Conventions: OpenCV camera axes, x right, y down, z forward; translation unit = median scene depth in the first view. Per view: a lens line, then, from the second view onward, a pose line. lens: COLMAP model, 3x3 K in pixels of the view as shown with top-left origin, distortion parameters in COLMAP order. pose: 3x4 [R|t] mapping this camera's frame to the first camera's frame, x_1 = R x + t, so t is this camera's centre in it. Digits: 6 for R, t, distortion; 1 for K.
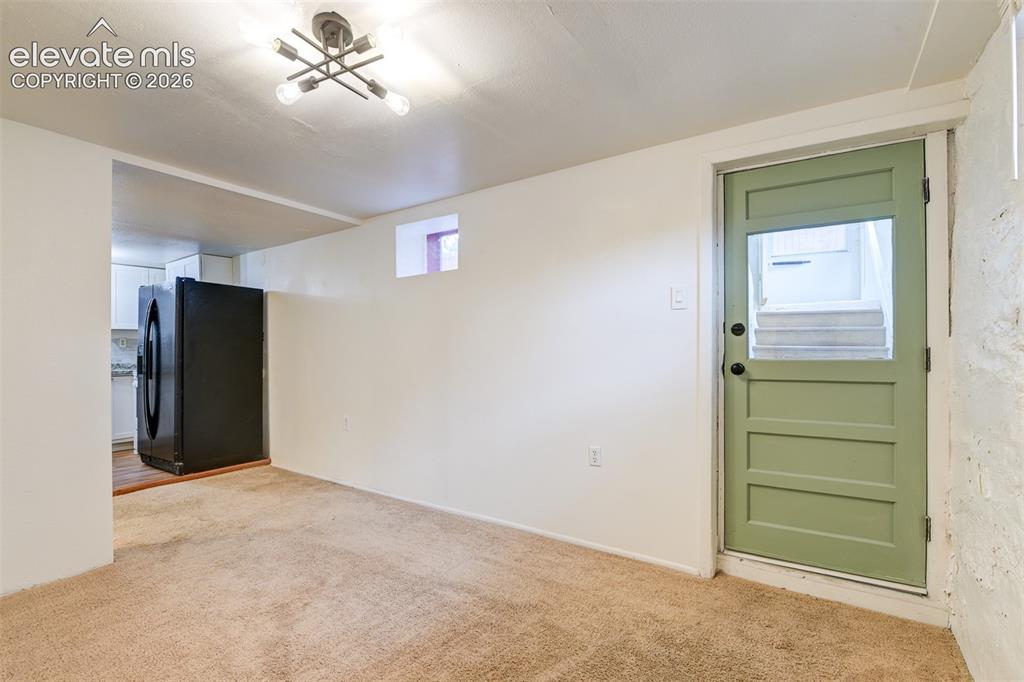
lens RADIAL K [[447.2, 0, 517.2], [0, 447.2, 349.5], [0, 0, 1]] dist [-0.010912, -0.007784]
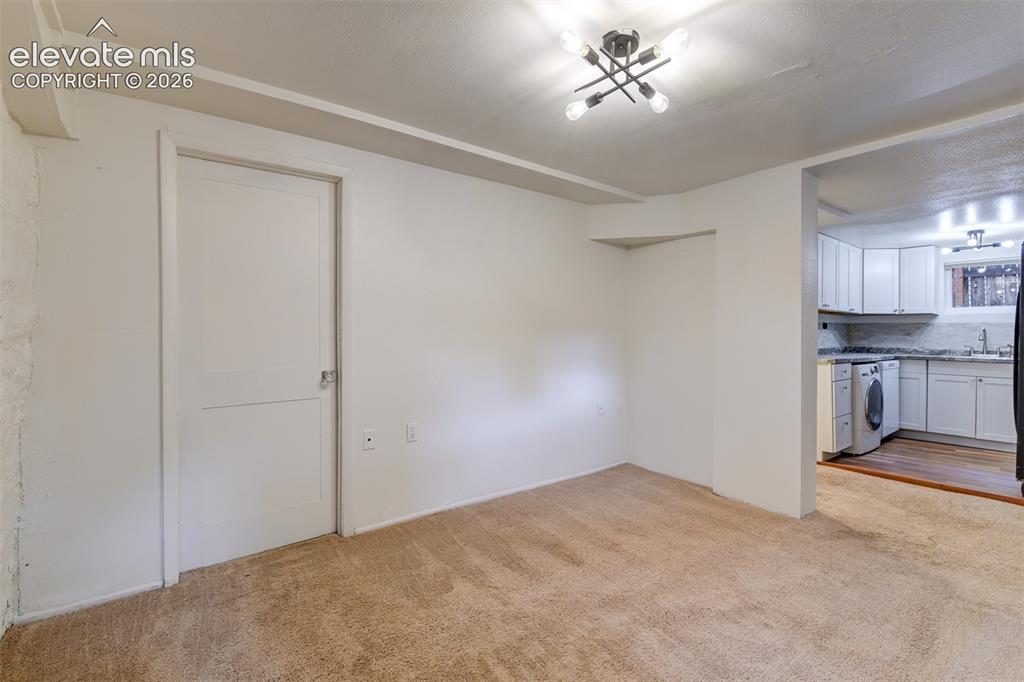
lens RADIAL K [[447.2, 0, 514.3], [0, 447.2, 329.6], [0, 0, 1]] dist [-0.010912, -0.007784]
pose [[-0.362387, -0.009946, -0.931975, 0.321419], [-0.004523, 0.999950, -0.008913, 0.002026], [0.932017, 0.000985, -0.362414, 0.526532]]
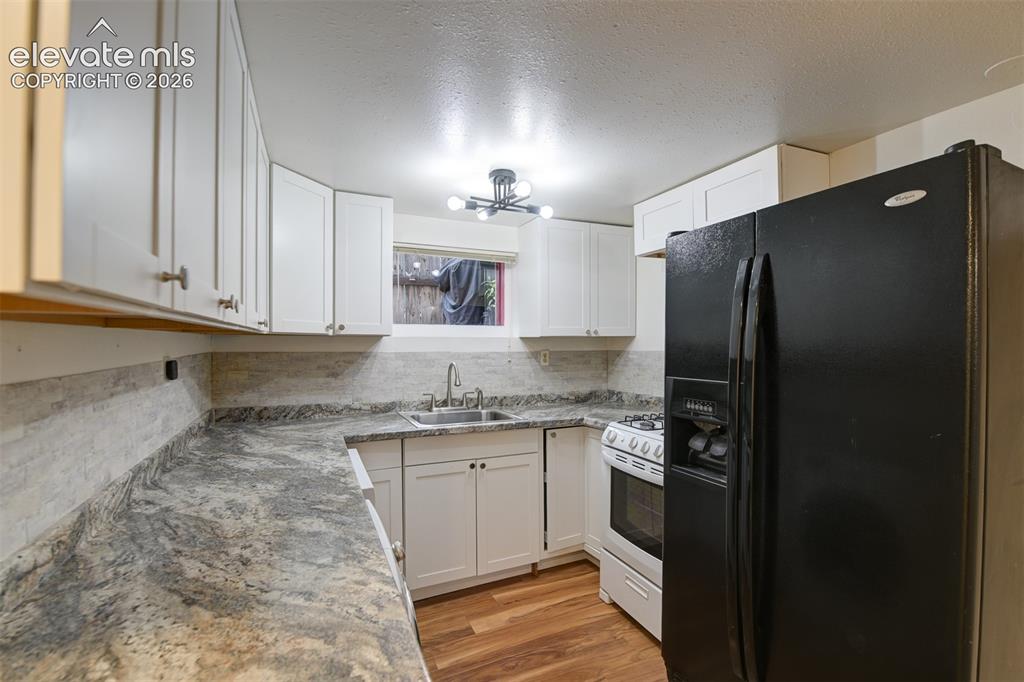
lens RADIAL K [[447.2, 0, 507.4], [0, 447.2, 348.5], [0, 0, 1]] dist [-0.010912, -0.007784]
pose [[0.828823, 0.011268, -0.559398, -1.008780], [-0.003232, 0.999877, 0.015351, -0.062868], [0.559502, -0.010916, 0.828757, 0.795949]]
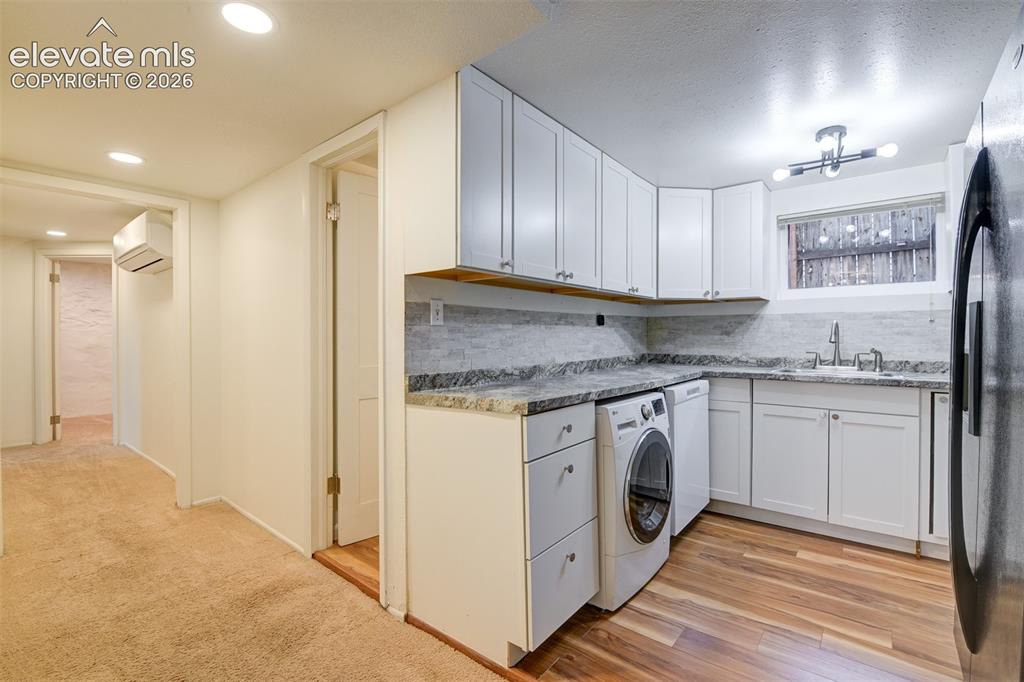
lens RADIAL K [[447.2, 0, 525.8], [0, 447.2, 336.1], [0, 0, 1]] dist [-0.010912, -0.007784]
pose [[-0.105426, 0.000455, -0.994427, -0.661787], [0.005830, 0.999983, -0.000161, 0.002352], [0.994410, -0.005814, -0.105427, 0.941138]]
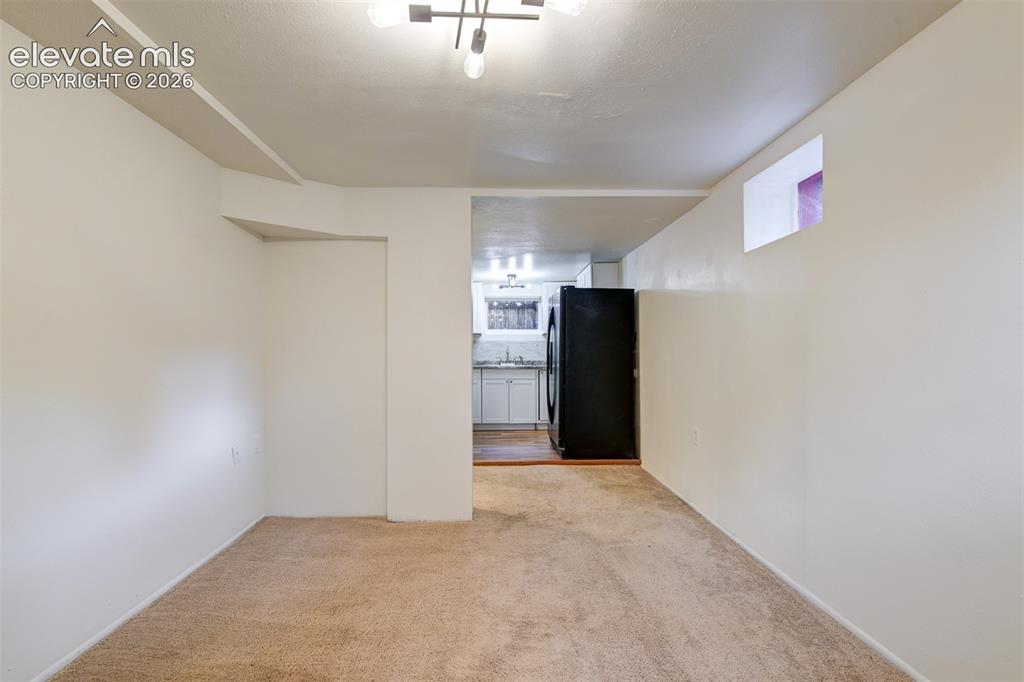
lens RADIAL K [[447.2, 0, 500.6], [0, 447.2, 354.5], [0, 0, 1]] dist [-0.010912, -0.007784]
pose [[0.555506, 0.008111, -0.831473, 0.131371], [0.002283, 0.999934, 0.011279, -0.000275], [0.831509, -0.008164, 0.555451, 0.266054]]
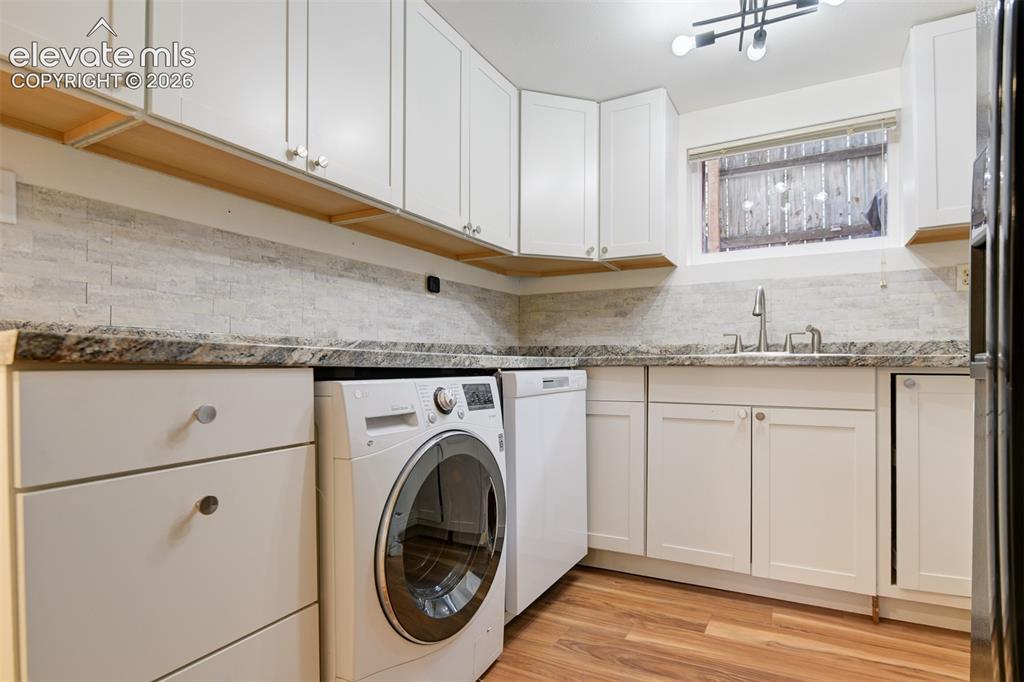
lens RADIAL K [[520.1, 0, 522.9], [0, 520.1, 364.5], [0, 0, 1]] dist [-0.003477, -0.001562]
pose [[0.067429, -0.000364, -0.997724, -0.887884], [0.006568, 0.999978, 0.000079, 0.079242], [0.997702, -0.006559, 0.067430, 1.071000]]
